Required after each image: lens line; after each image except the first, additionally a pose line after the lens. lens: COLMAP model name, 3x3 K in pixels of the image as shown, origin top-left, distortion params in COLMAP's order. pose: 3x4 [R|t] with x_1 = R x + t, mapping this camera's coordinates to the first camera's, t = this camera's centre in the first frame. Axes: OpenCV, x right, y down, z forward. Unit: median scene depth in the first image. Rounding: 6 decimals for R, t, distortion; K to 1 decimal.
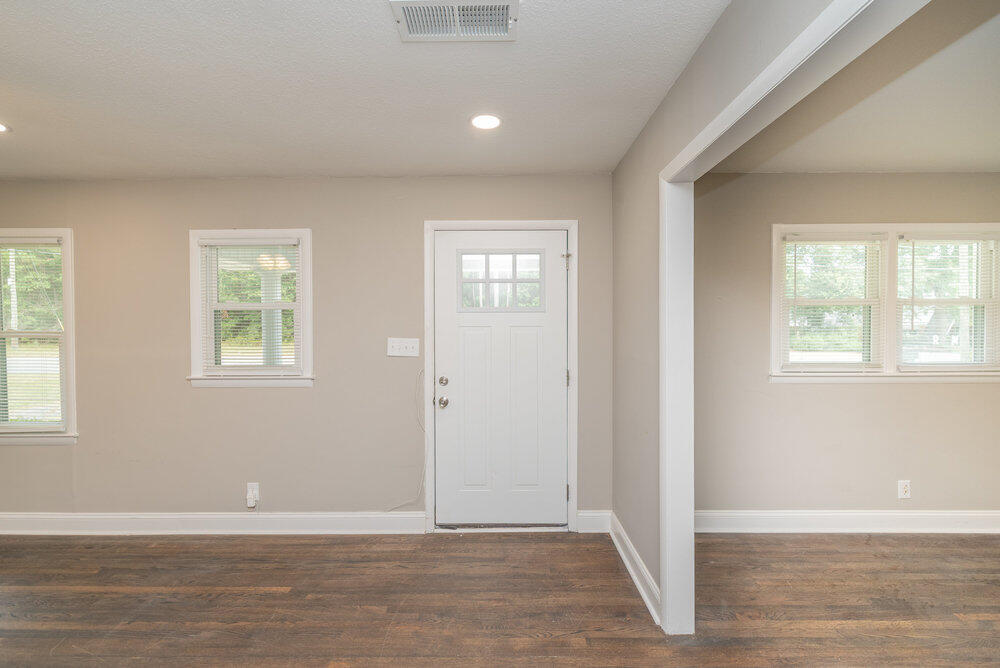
lens RADIAL K [[447.3, 0, 498.0], [0, 447.3, 328.2], [0, 0, 1]] dist [0.004505, -0.000636]
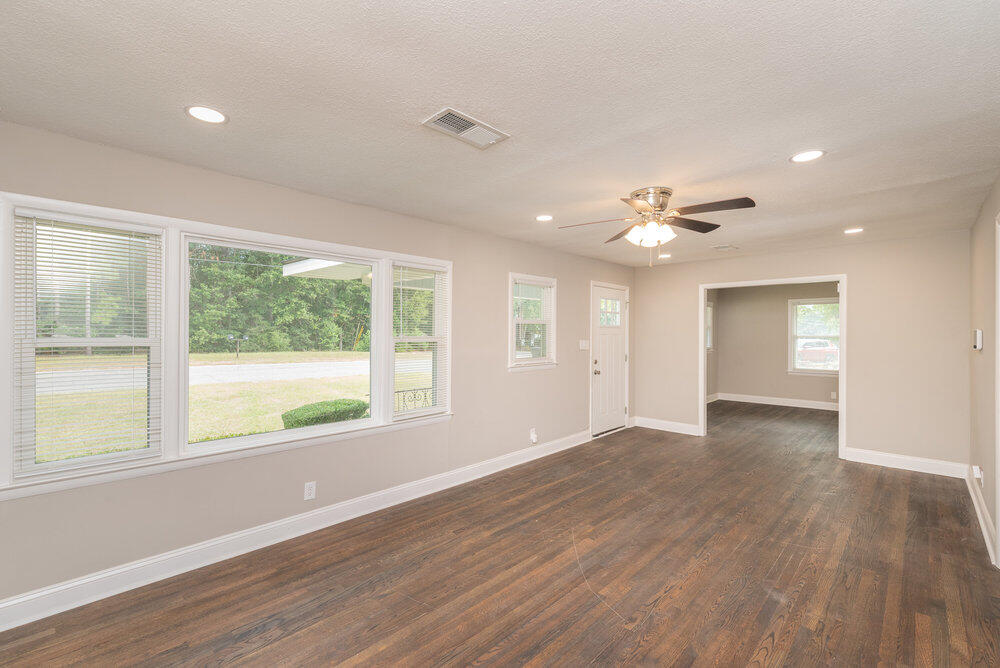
lens RADIAL K [[447.3, 0, 494.9], [0, 447.3, 333.7], [0, 0, 1]] dist [0.004505, -0.000636]
pose [[0.678249, 0.005126, 0.734815, -1.903112], [-0.004436, 0.999986, -0.002881, 0.000645], [-0.734819, -0.001305, 0.678262, -0.014894]]
